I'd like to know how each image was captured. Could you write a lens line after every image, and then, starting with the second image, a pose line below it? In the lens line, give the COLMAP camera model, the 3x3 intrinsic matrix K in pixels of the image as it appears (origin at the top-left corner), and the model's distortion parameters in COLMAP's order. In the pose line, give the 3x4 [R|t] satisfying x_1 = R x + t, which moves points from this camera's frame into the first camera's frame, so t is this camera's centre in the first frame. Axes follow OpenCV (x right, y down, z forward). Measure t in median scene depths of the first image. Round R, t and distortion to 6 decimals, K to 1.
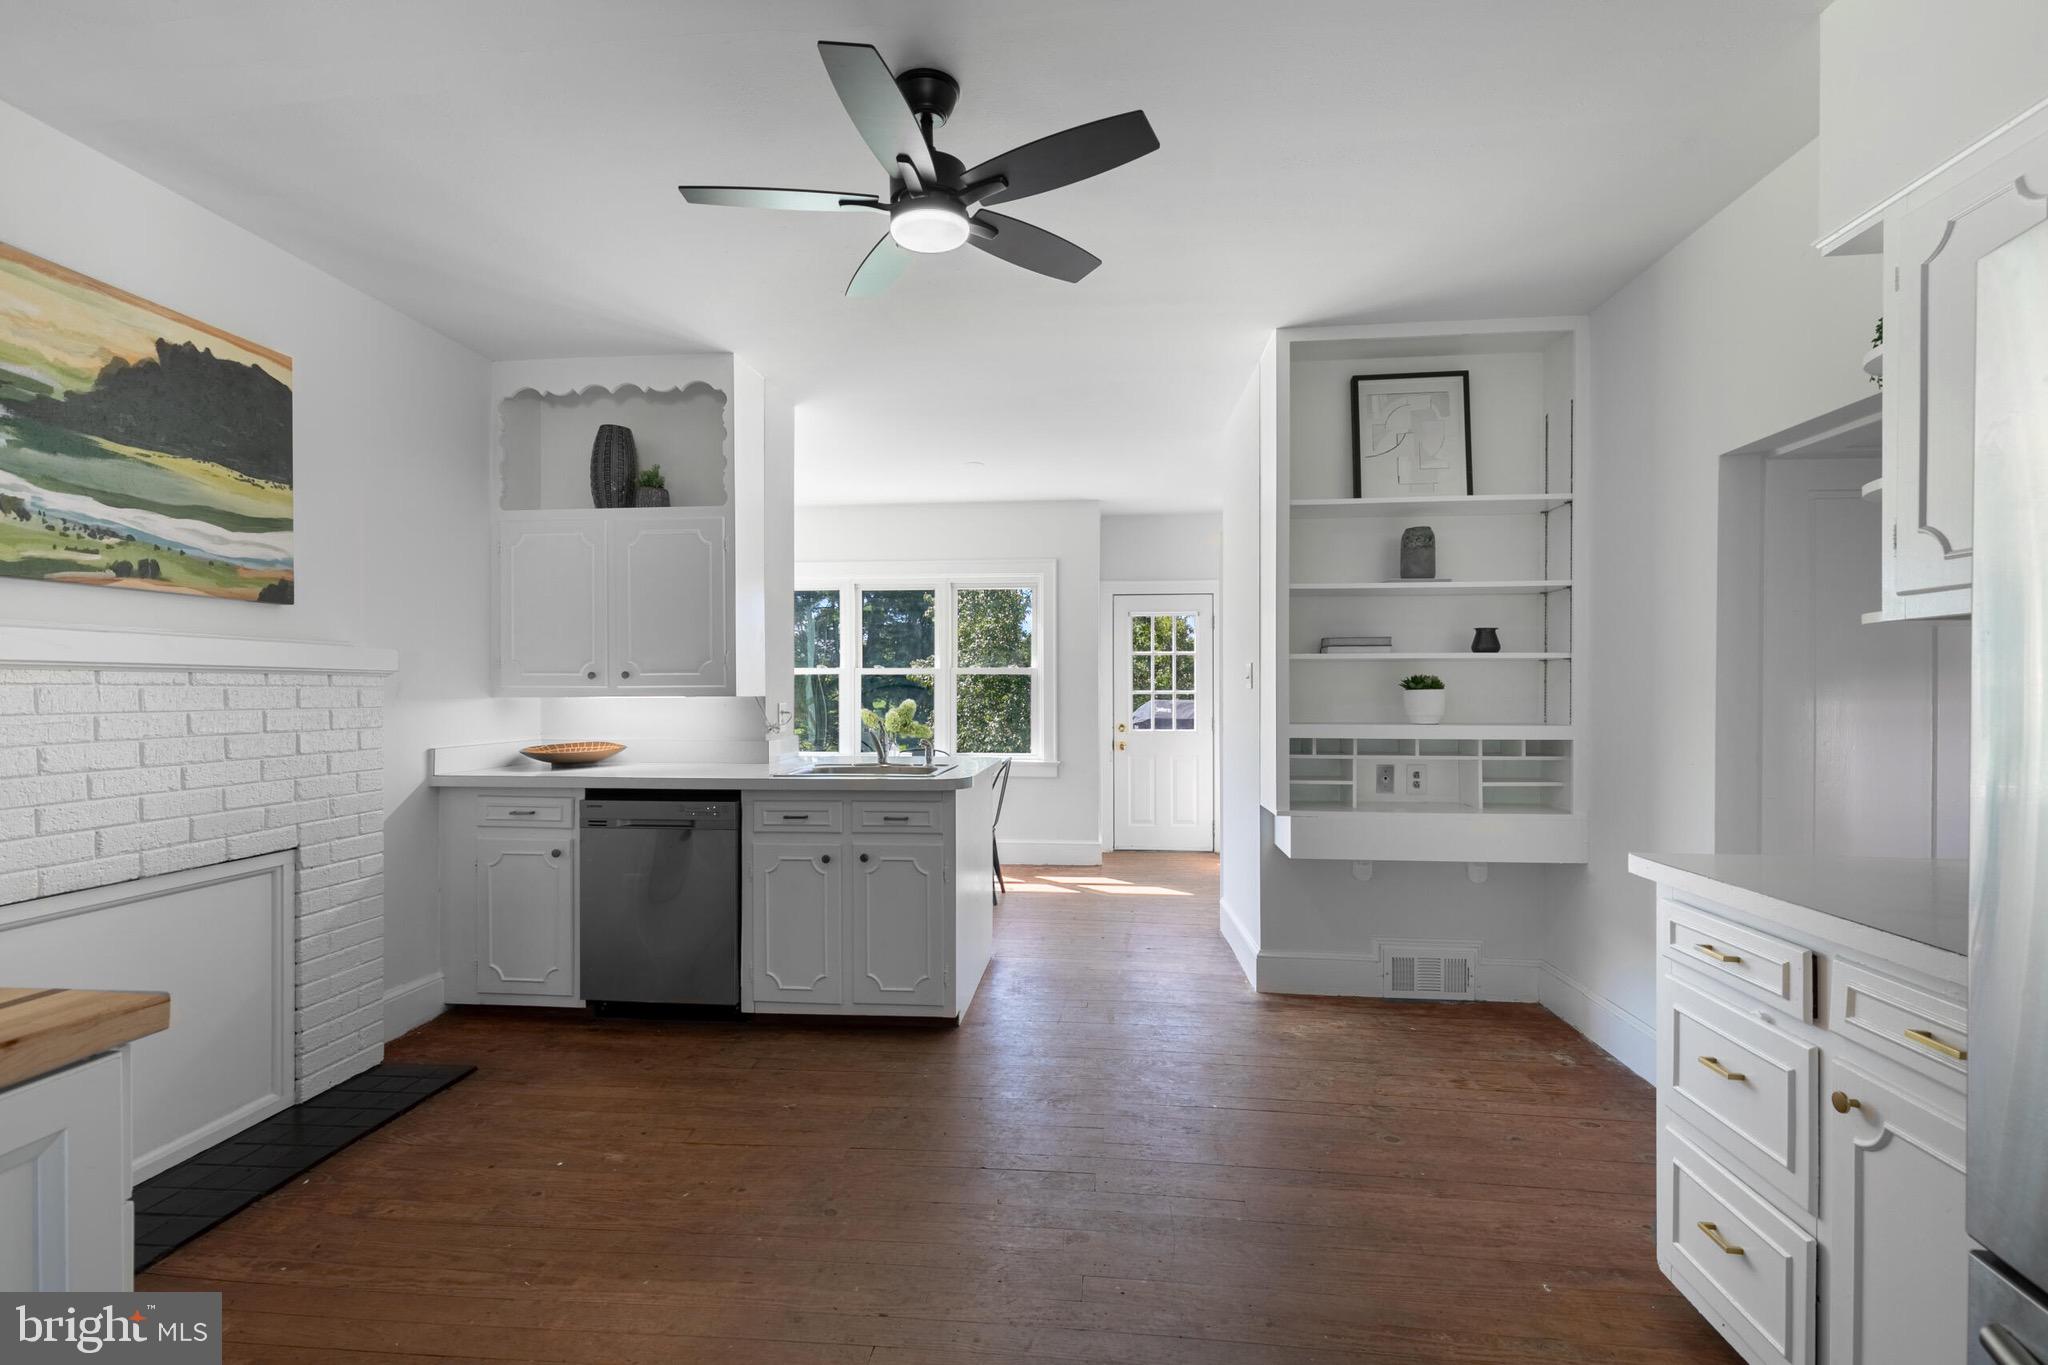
lens RADIAL K [[922.1, 0, 1021.4], [0, 922.1, 689.2], [0, 0, 1]] dist [0.003776, 0.000153]
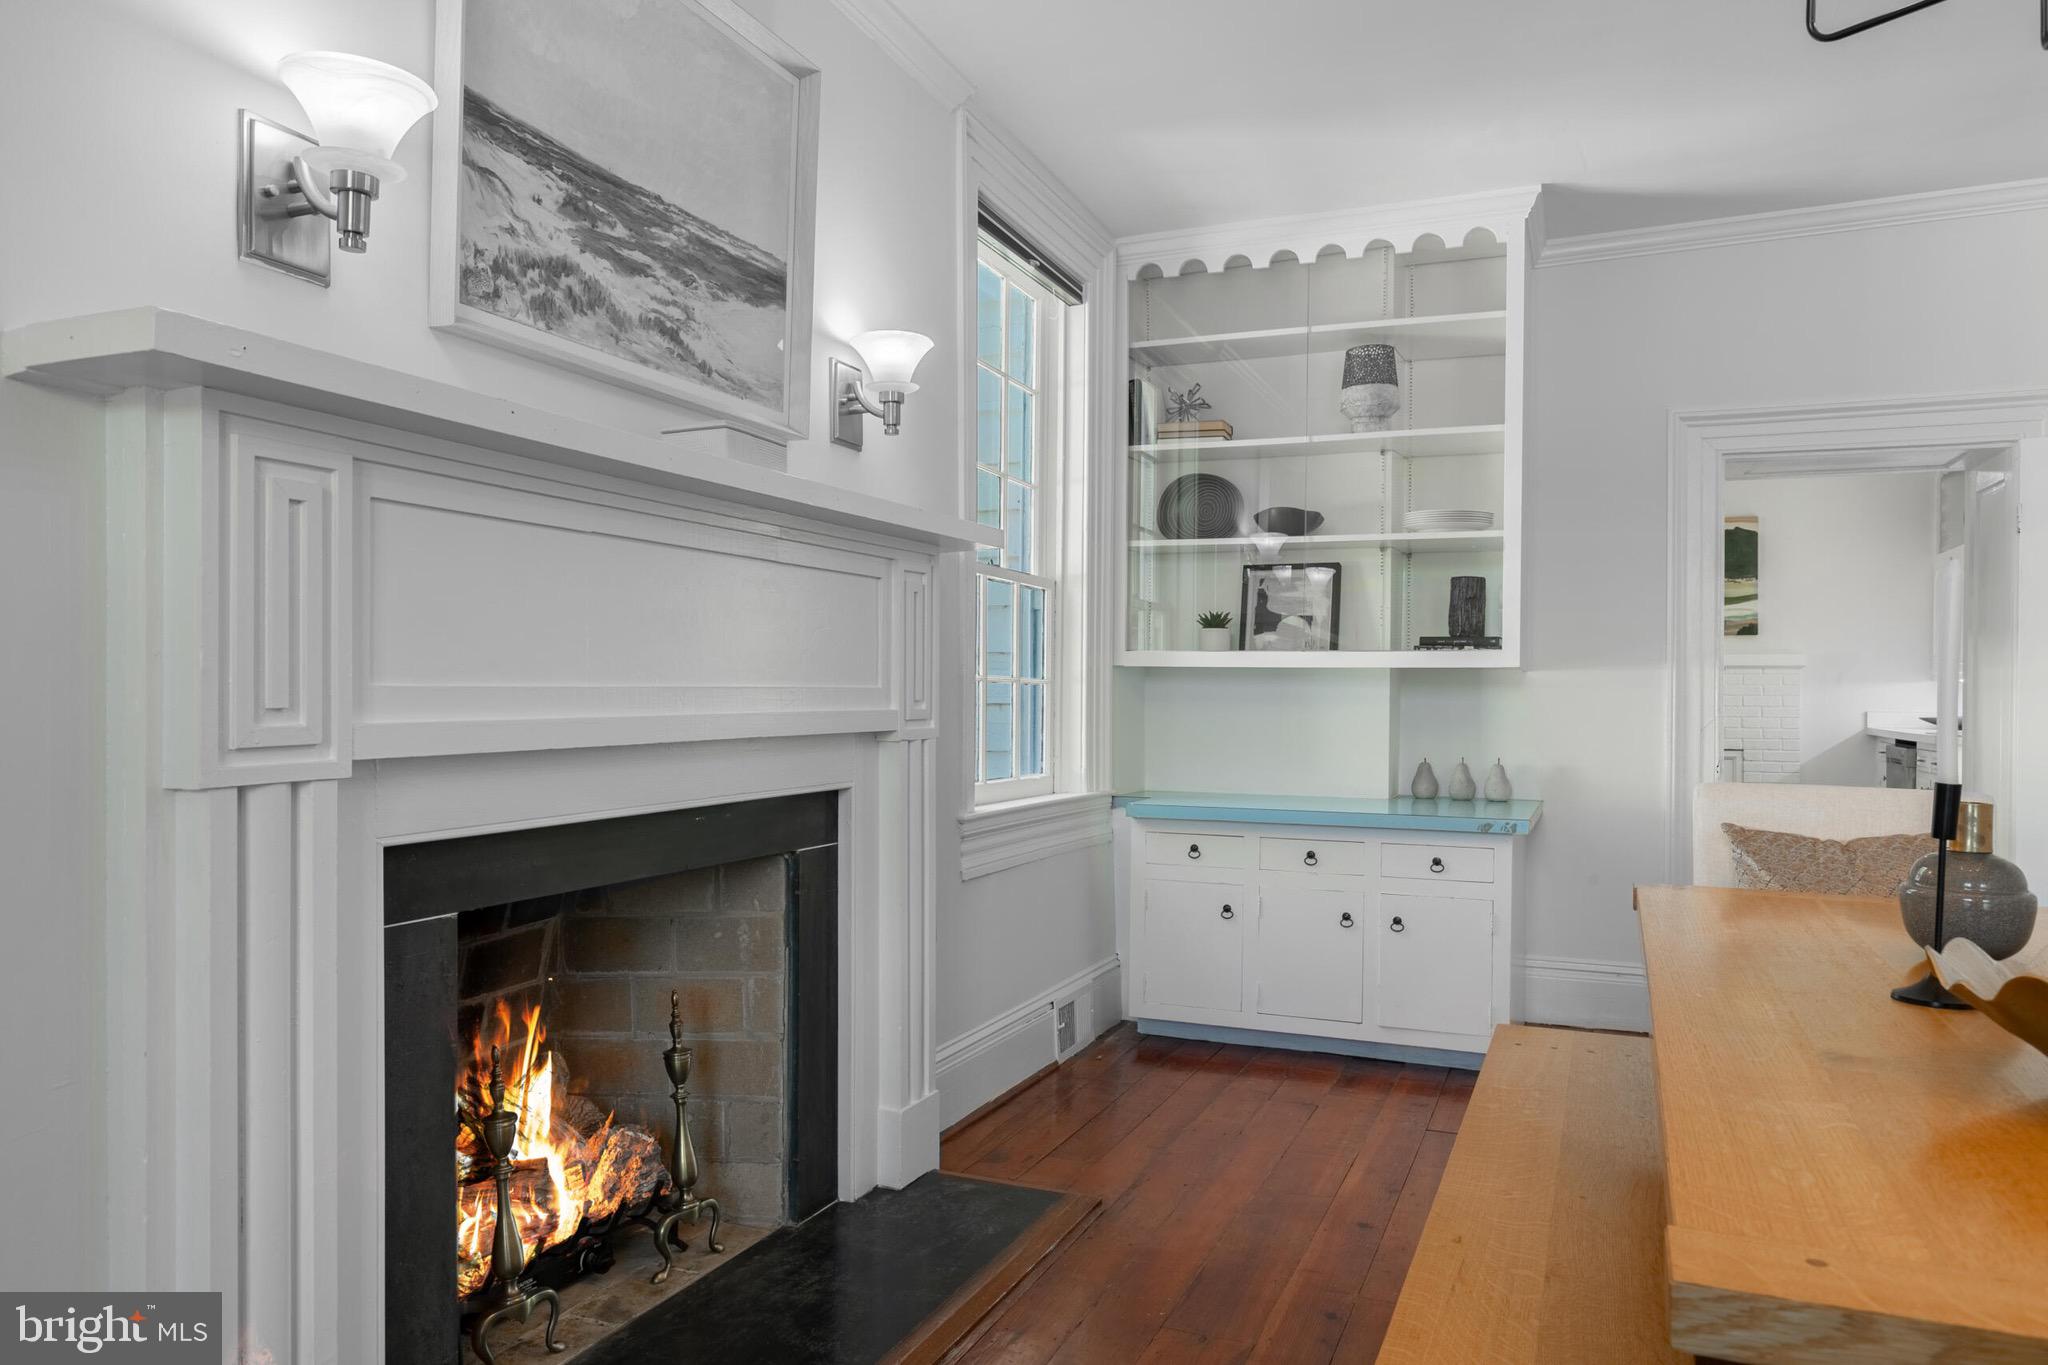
lens RADIAL K [[1408.7, 0, 1022.8], [0, 1408.7, 688.3], [0, 0, 1]] dist [-0.000035, 0.000007]
pose [[-0.287204, -0.003226, -0.957864, 2.751977], [-0.003348, 0.999992, -0.002364, 0.041511], [0.957864, 0.002528, -0.287212, 0.335720]]
